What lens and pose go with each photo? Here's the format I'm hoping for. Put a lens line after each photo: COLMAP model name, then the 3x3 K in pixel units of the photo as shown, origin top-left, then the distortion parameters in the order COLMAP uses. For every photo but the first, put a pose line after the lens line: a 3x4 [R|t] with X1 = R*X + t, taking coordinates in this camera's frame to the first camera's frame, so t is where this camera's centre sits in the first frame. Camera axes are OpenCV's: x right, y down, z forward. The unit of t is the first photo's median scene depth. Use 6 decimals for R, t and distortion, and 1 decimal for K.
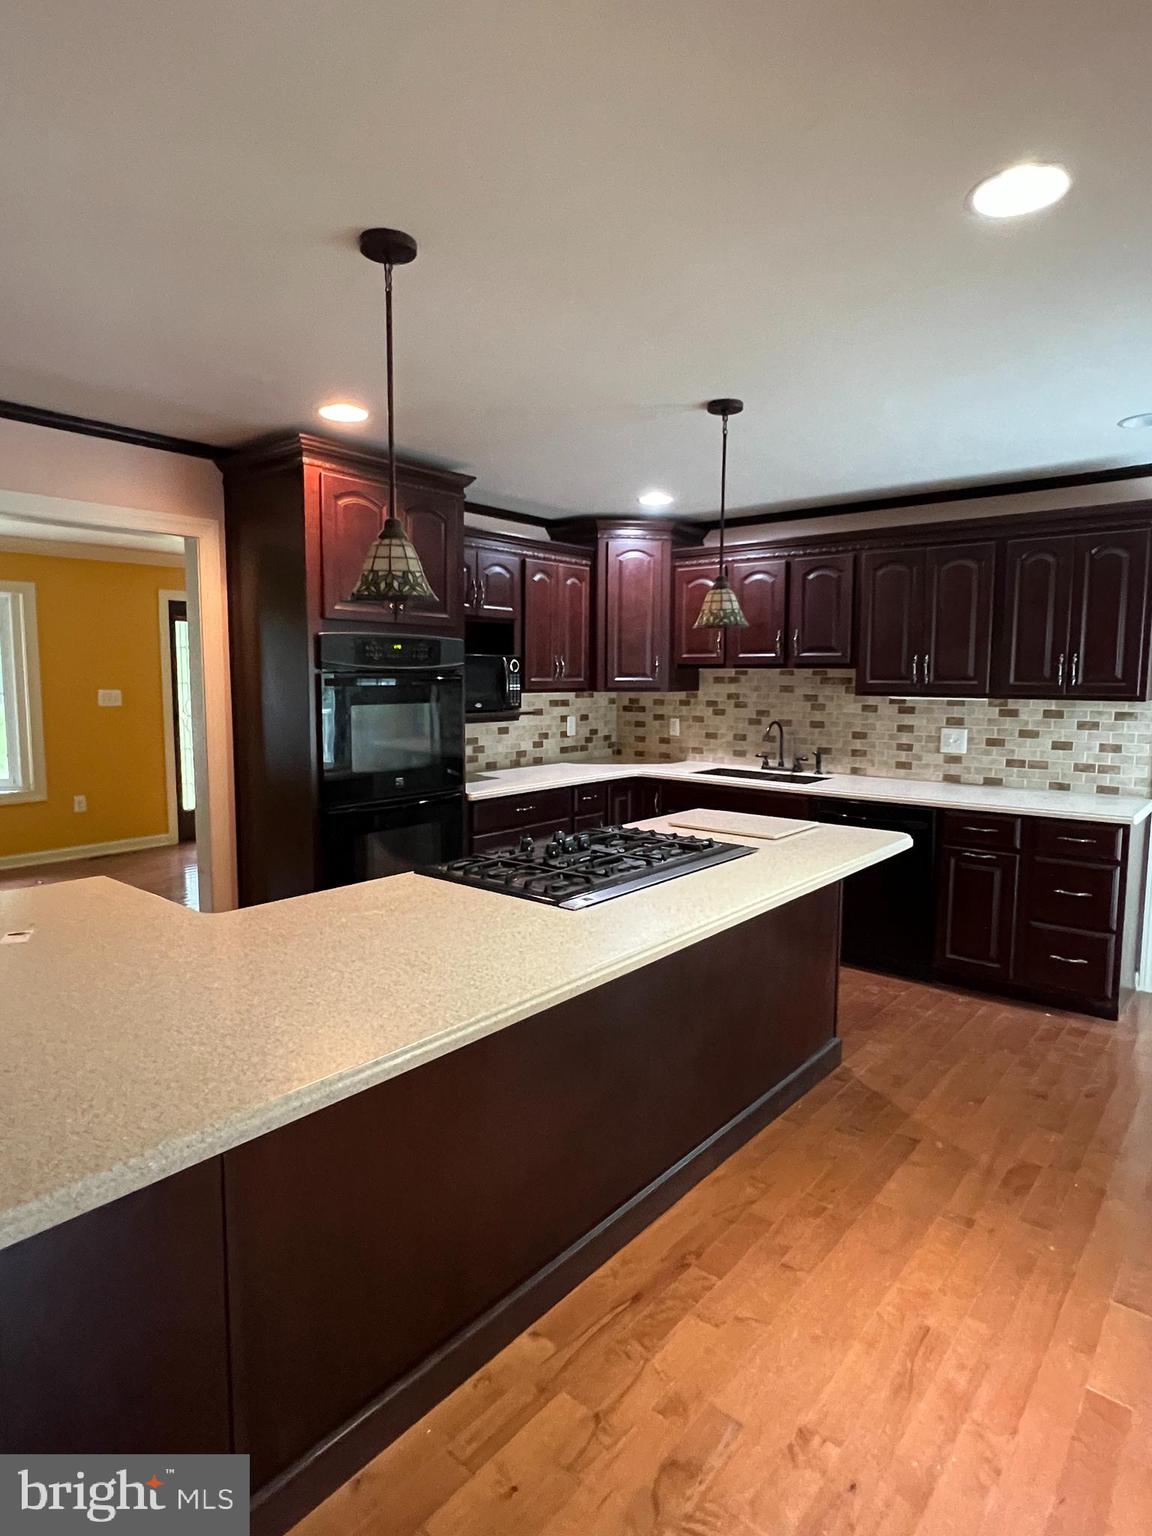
lens RADIAL K [[856.5, 0, 578.9], [0, 856.5, 760.0], [0, 0, 1]] dist [-0.005702, 0.000524]
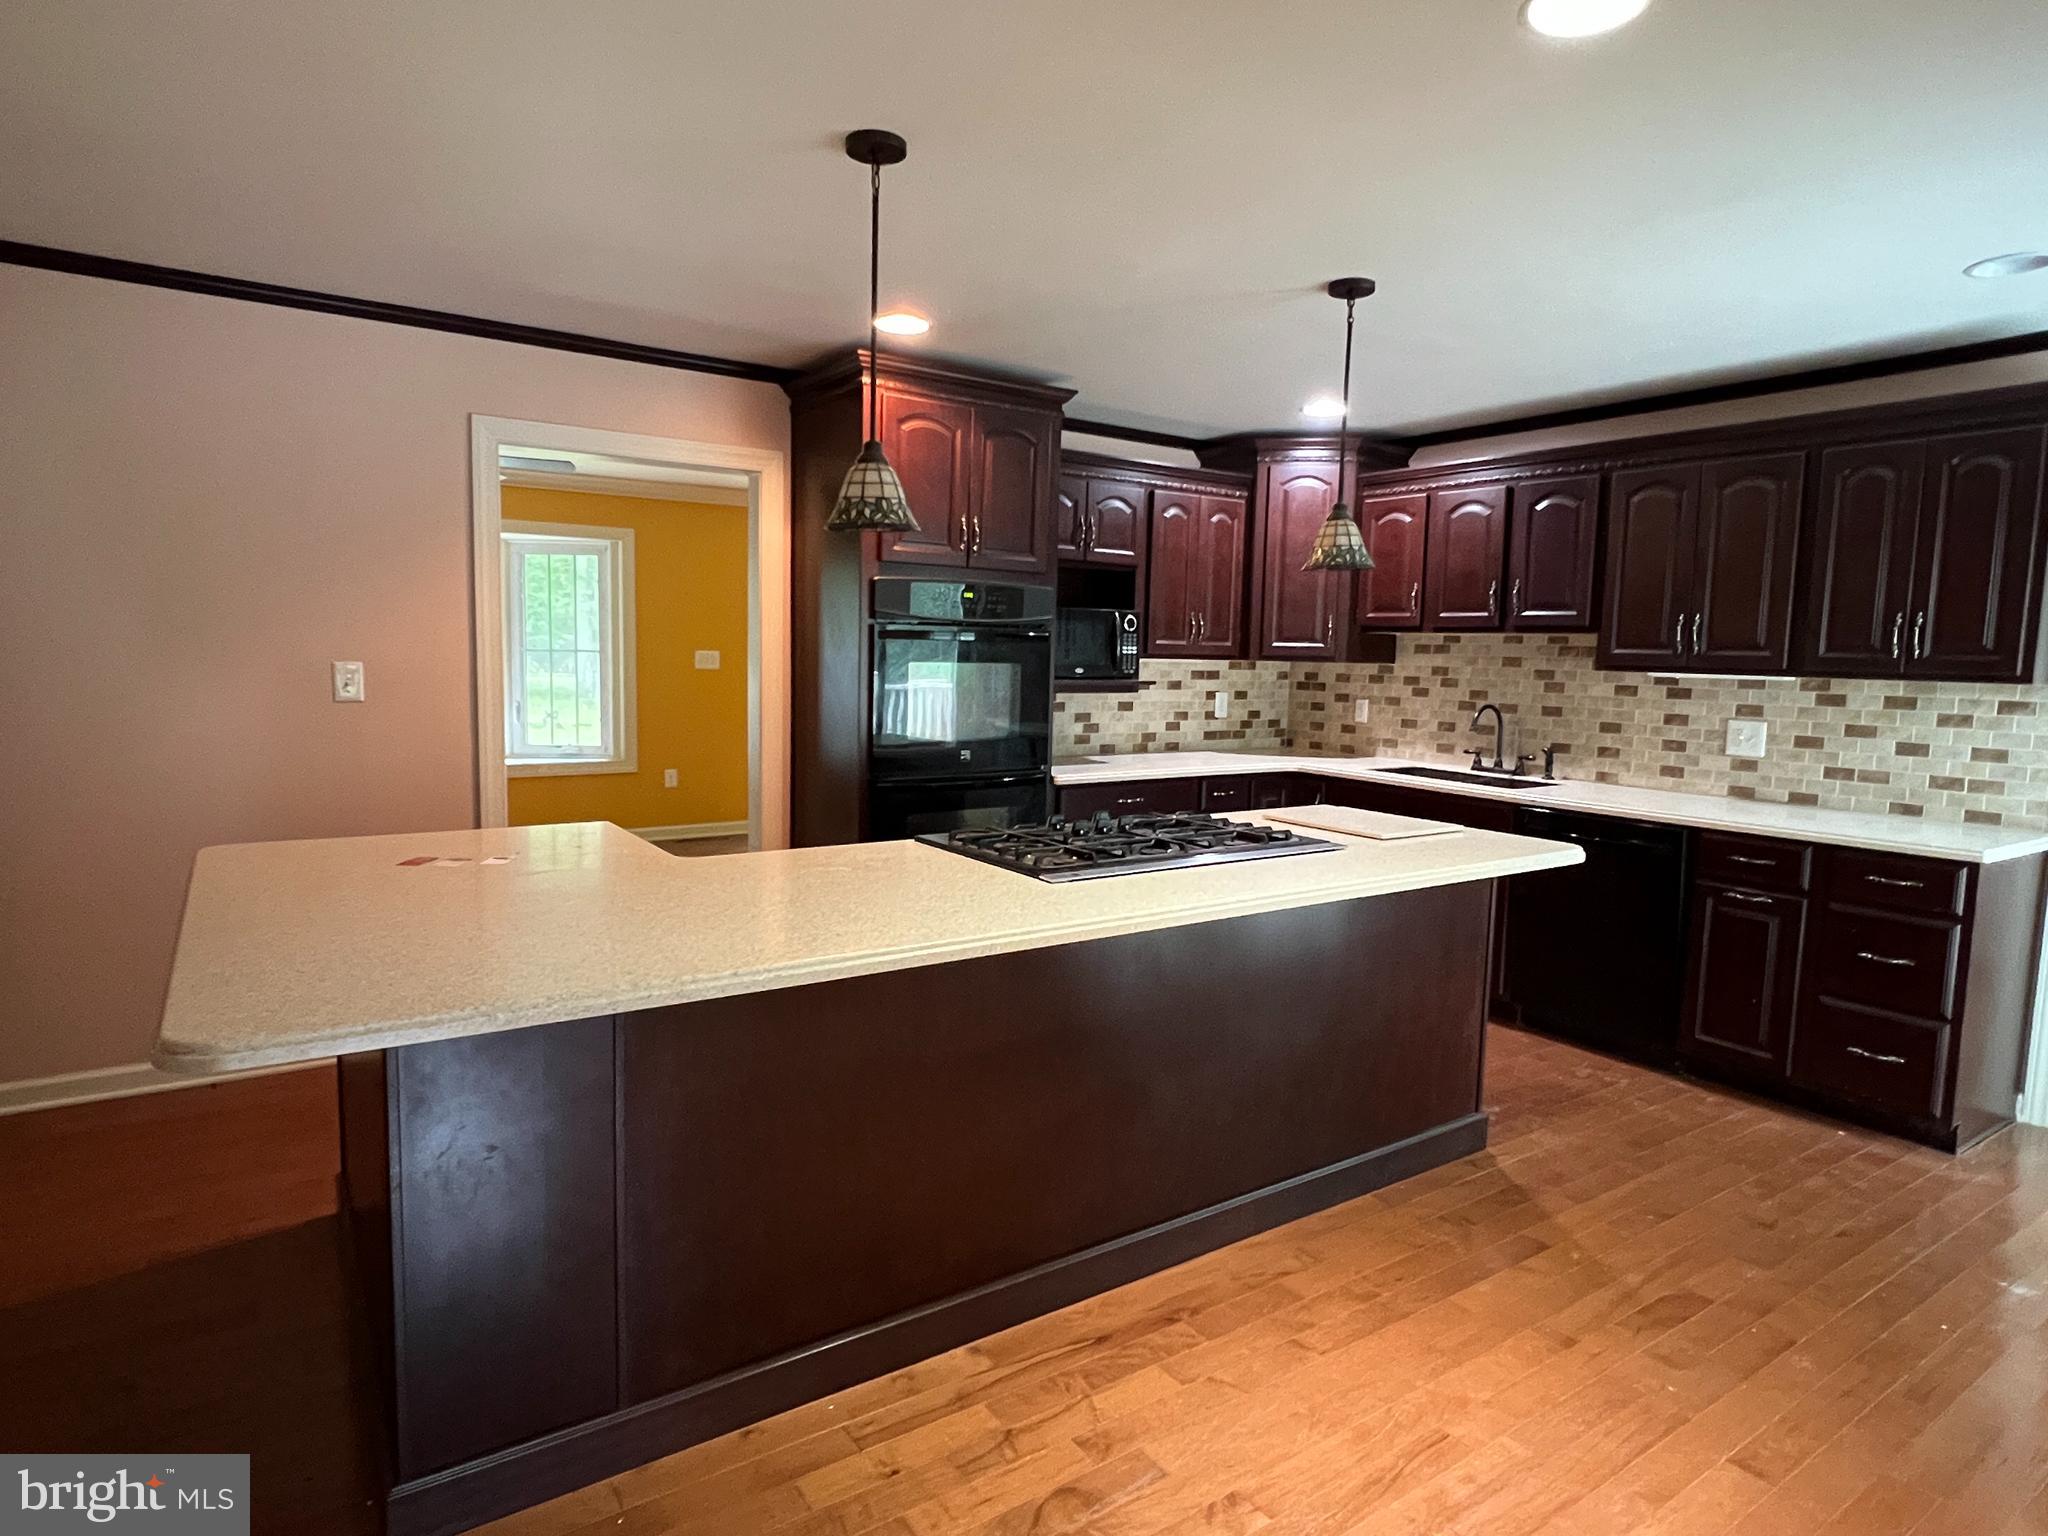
lens RADIAL K [[1142.1, 0, 1017.2], [0, 1142.1, 765.8], [0, 0, 1]] dist [-0.005702, 0.000524]
pose [[0.961166, 0.045858, -0.272134, 0.128030], [-0.046149, 0.998920, 0.005335, 0.024210], [0.272085, 0.007431, 0.962245, -0.061912]]
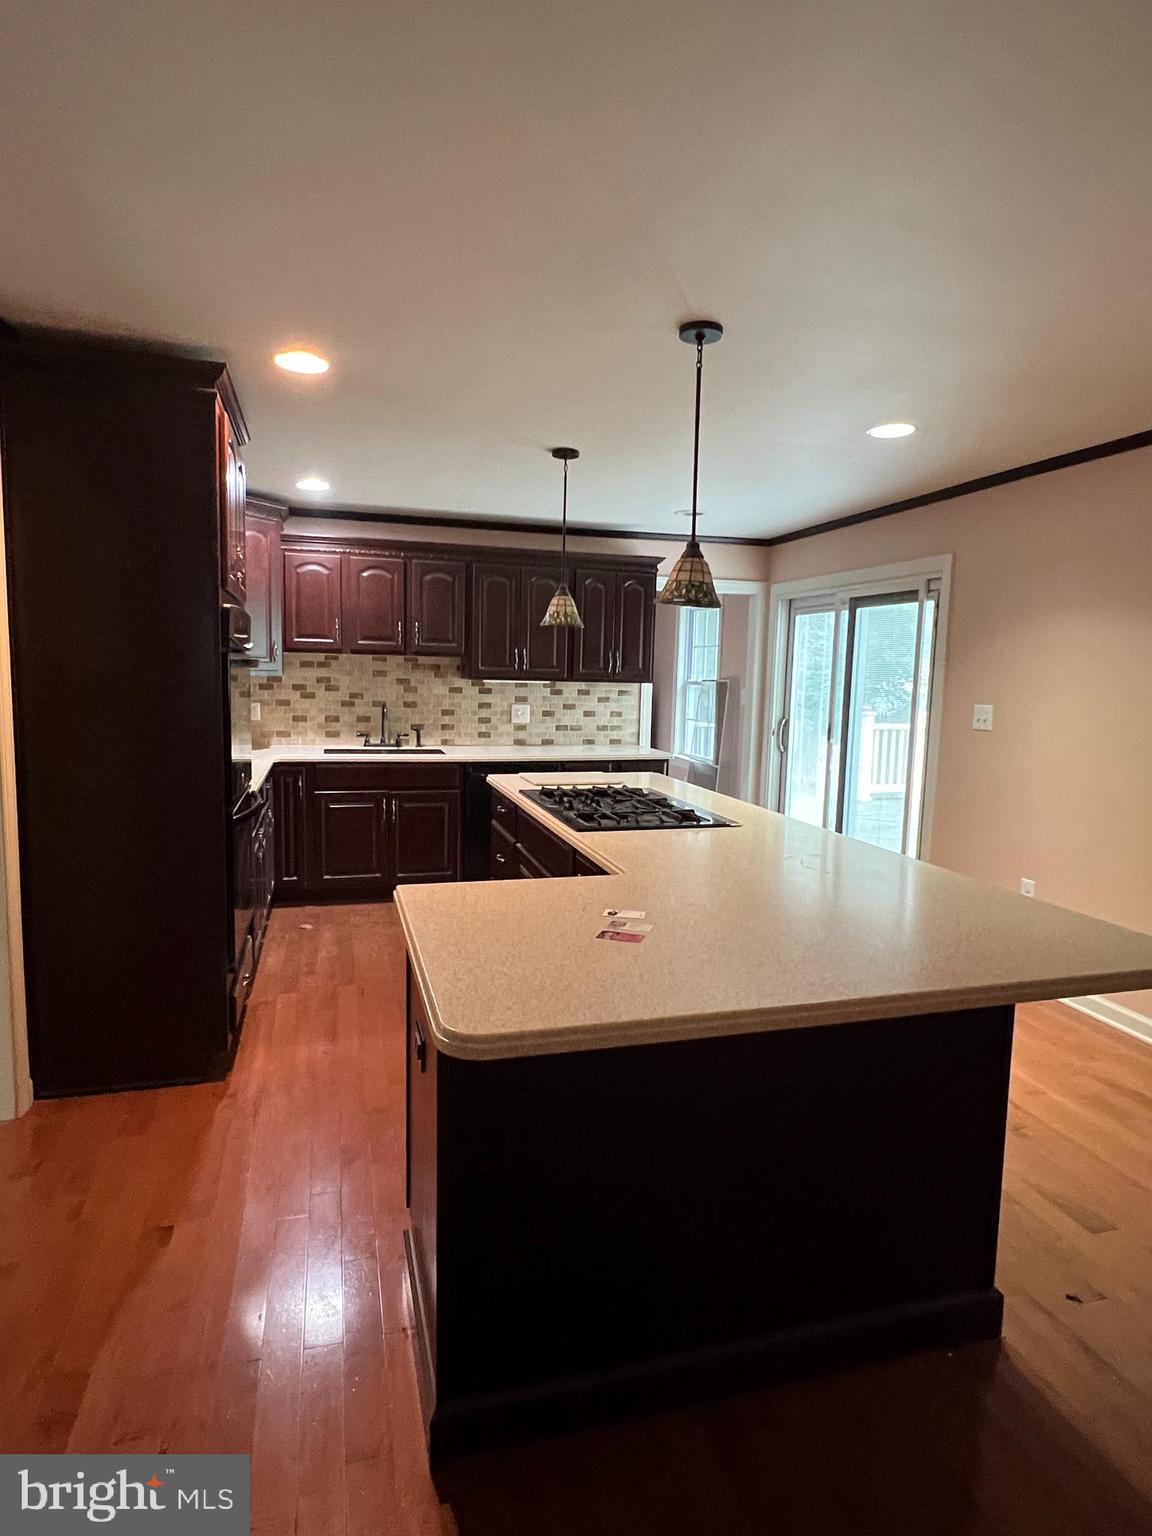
lens RADIAL K [[856.5, 0, 564.5], [0, 856.5, 770.3], [0, 0, 1]] dist [-0.005702, 0.000524]
pose [[0.553207, -0.068917, 0.830188, -0.678455], [0.070611, 0.996865, 0.035701, 0.024232], [-0.830045, 0.038871, 0.556339, 0.222526]]
